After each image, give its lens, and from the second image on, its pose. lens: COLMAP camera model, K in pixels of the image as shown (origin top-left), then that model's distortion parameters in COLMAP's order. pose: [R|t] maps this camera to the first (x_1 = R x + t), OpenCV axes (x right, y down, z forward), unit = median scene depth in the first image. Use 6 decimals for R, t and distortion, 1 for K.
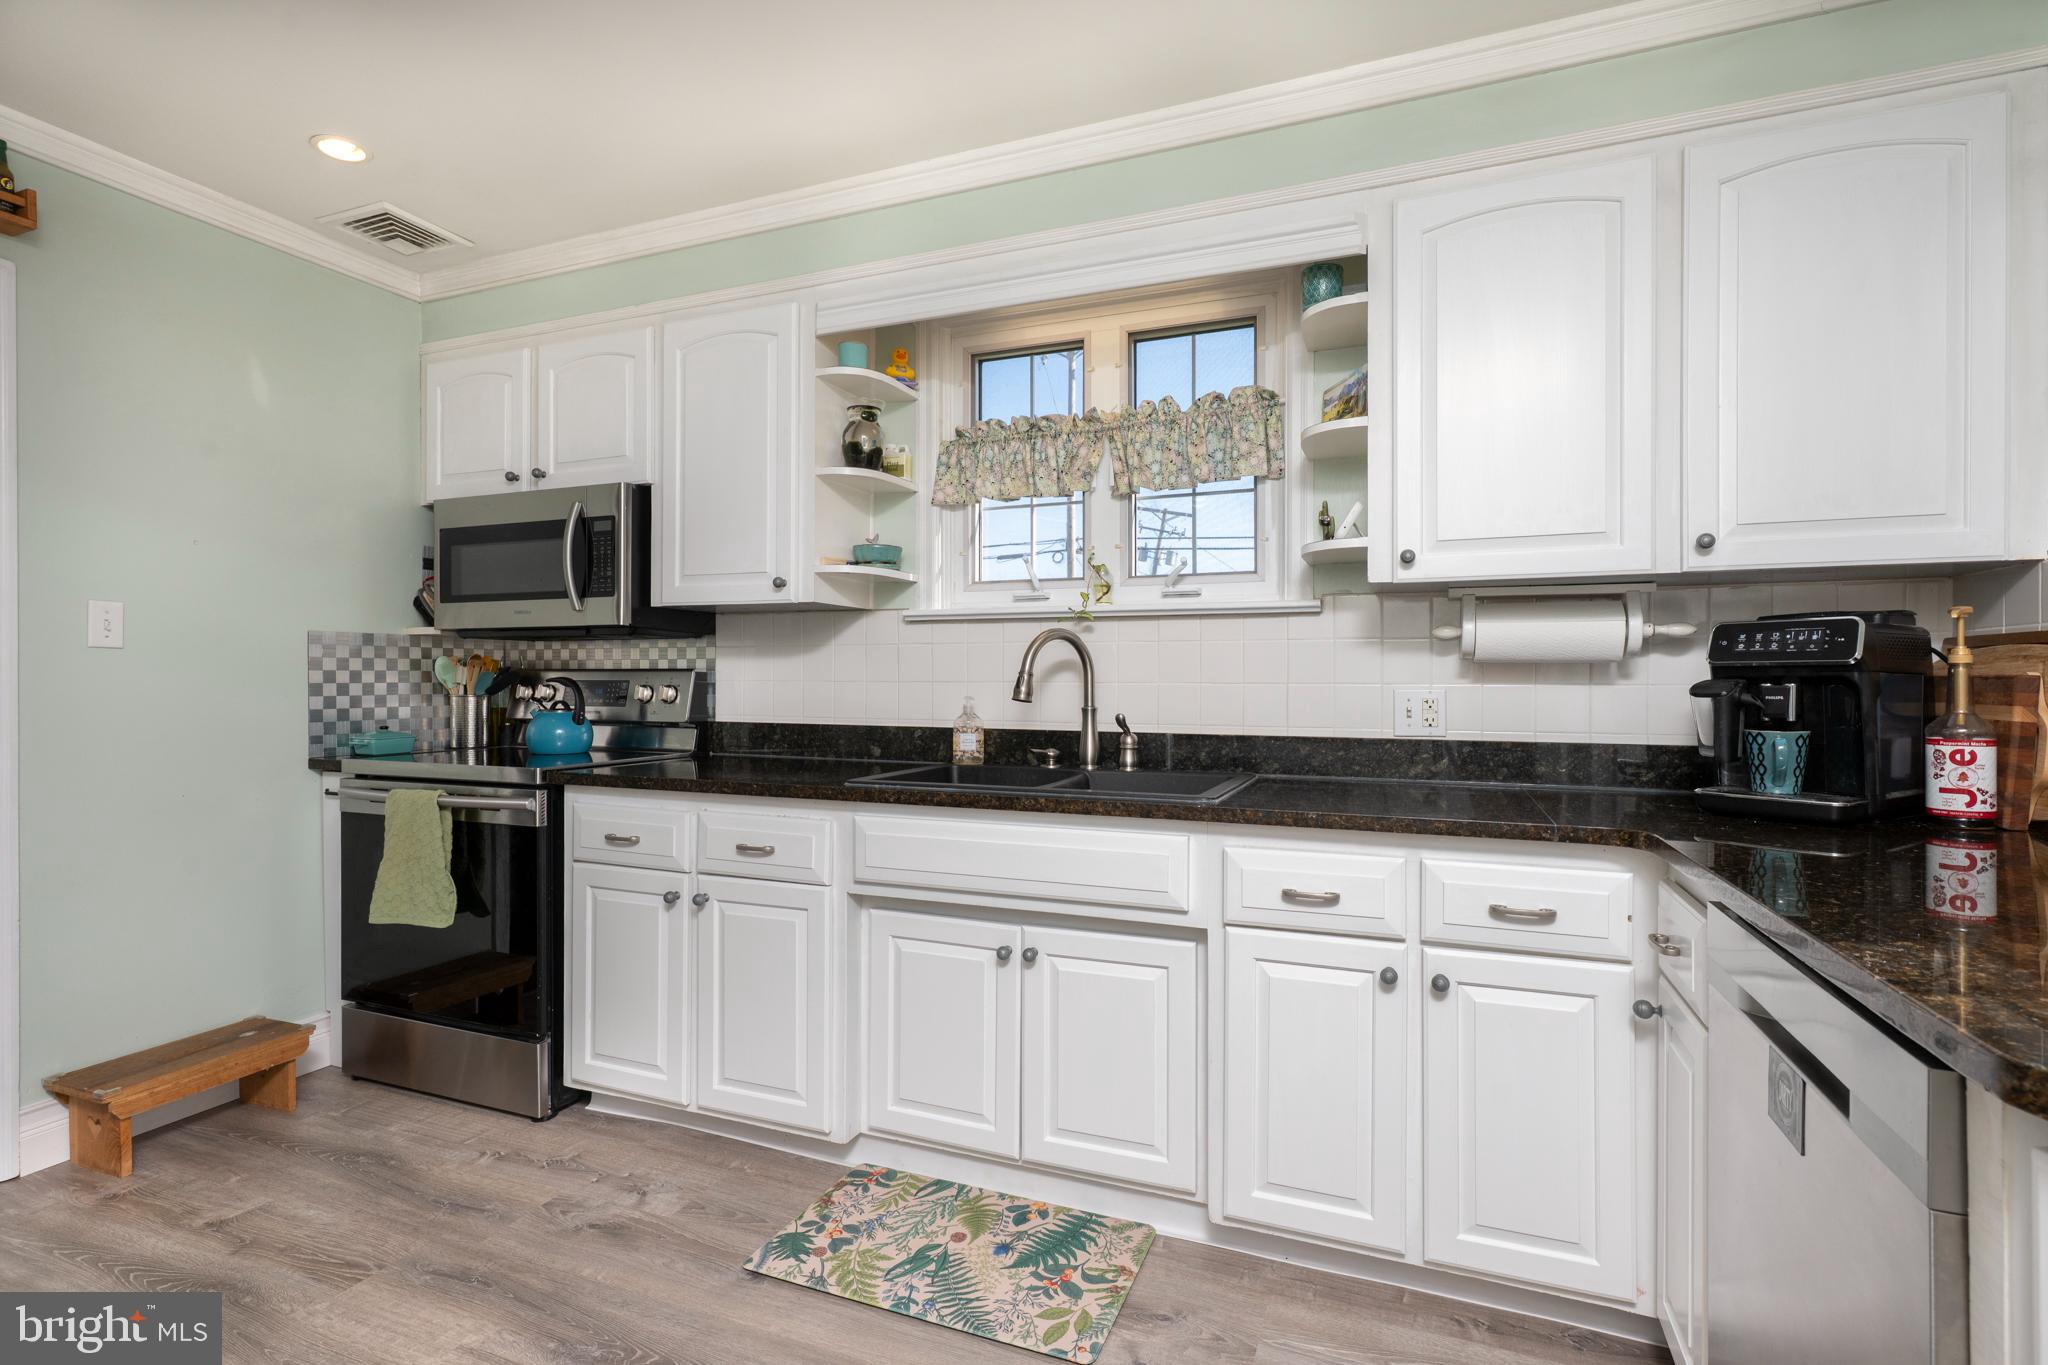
lens RADIAL K [[1005.8, 0, 1016.2], [0, 1005.8, 677.2], [0, 0, 1]] dist [-0.008428, 0.004243]
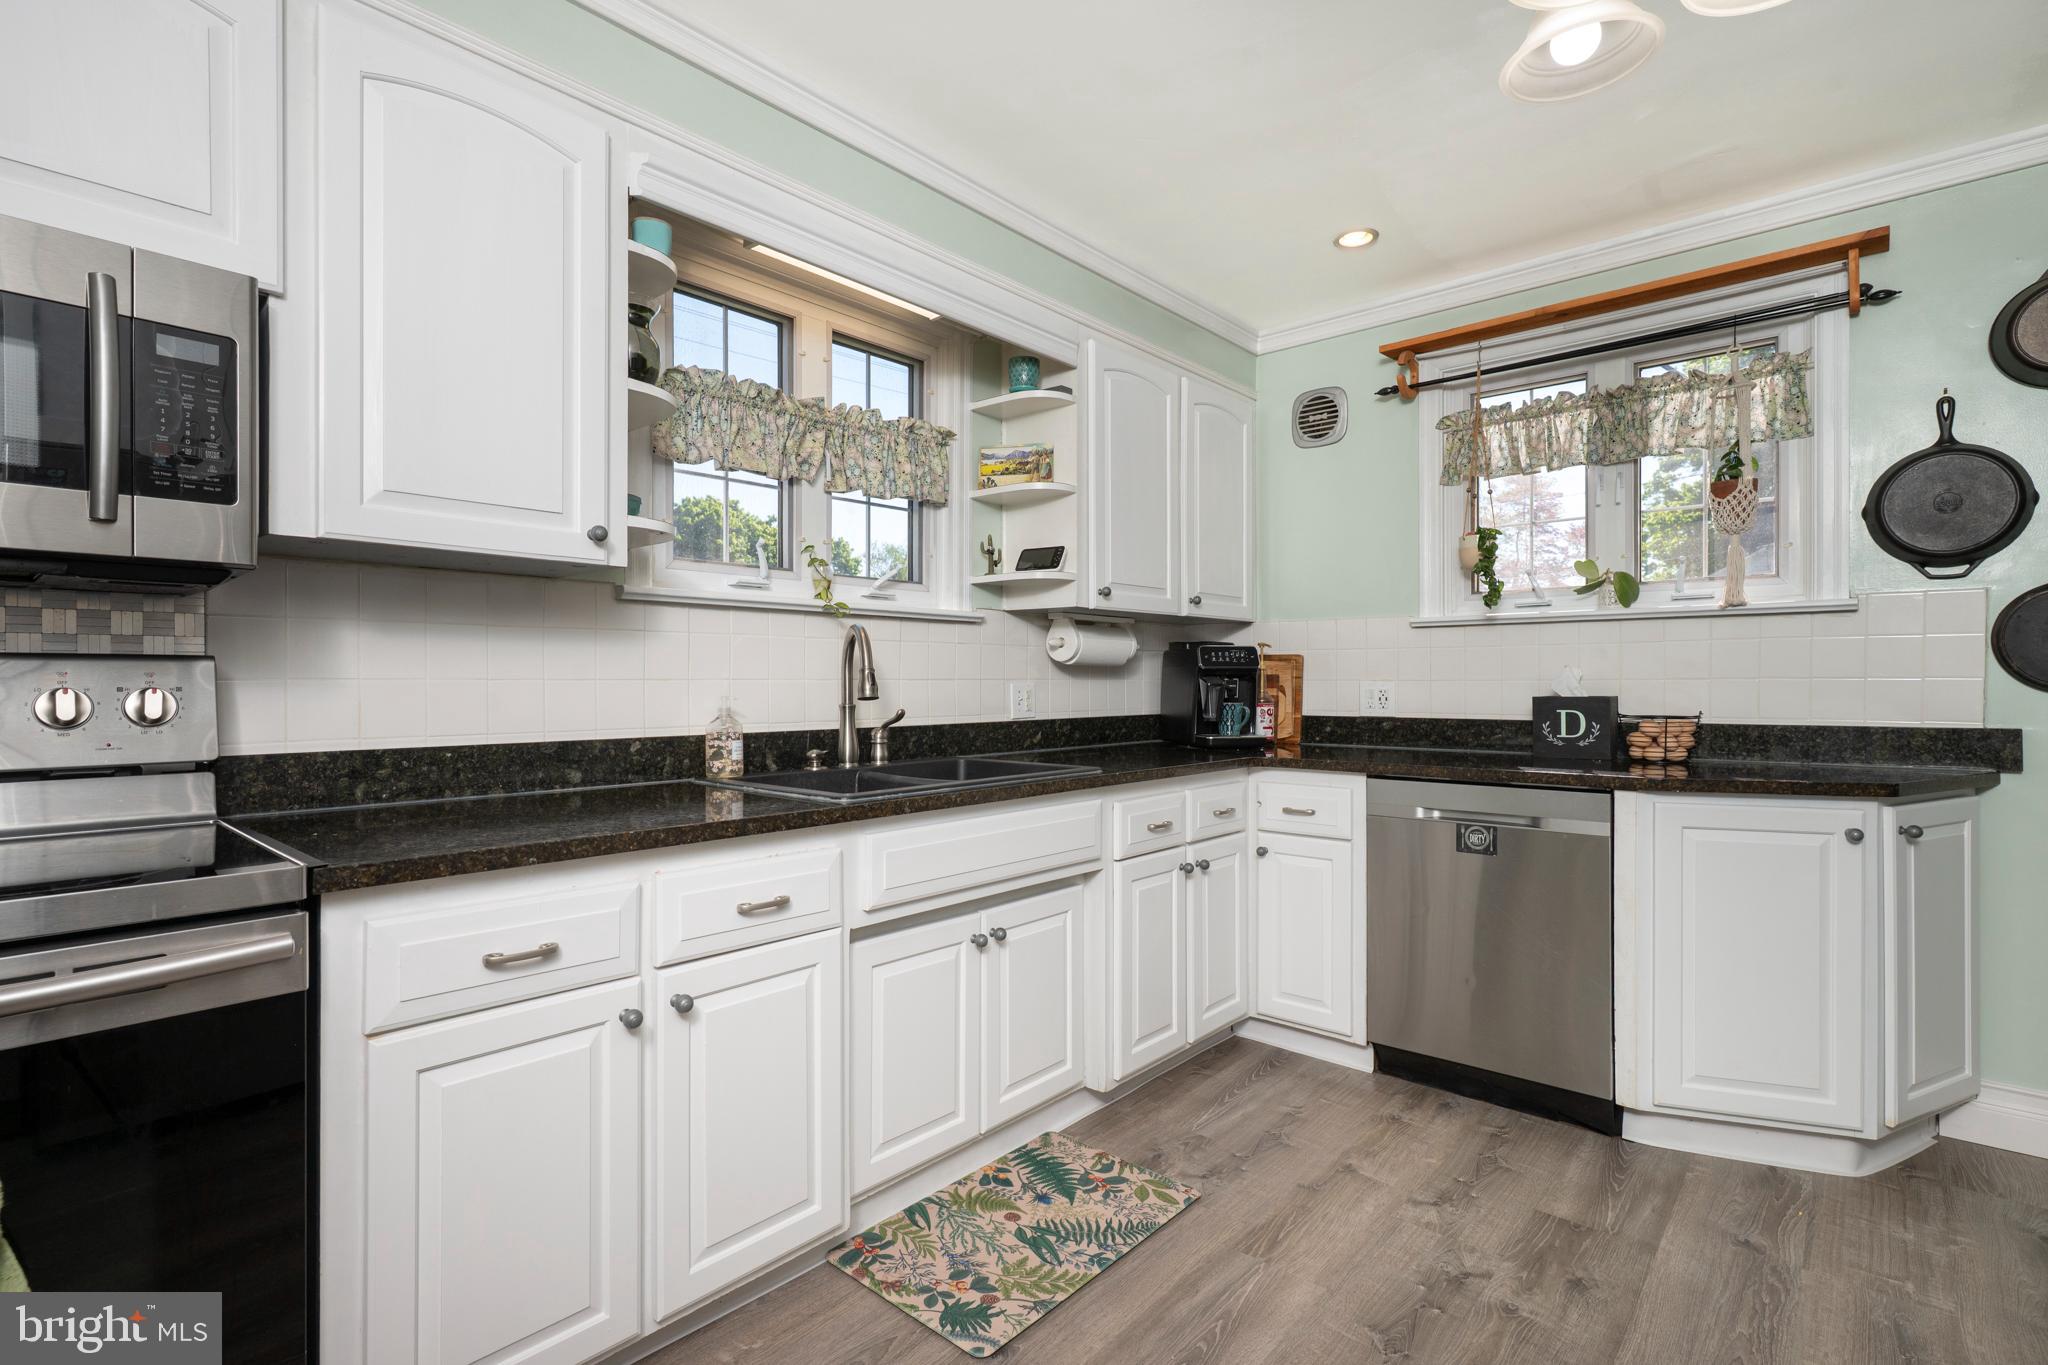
lens RADIAL K [[1005.8, 0, 1022.2], [0, 1005.8, 681.2], [0, 0, 1]] dist [-0.008428, 0.004243]
pose [[0.302689, -0.004006, 0.953081, -0.984808], [-0.000190, 0.999991, 0.004264, 0.003198], [-0.953089, -0.001472, 0.302686, 0.646302]]
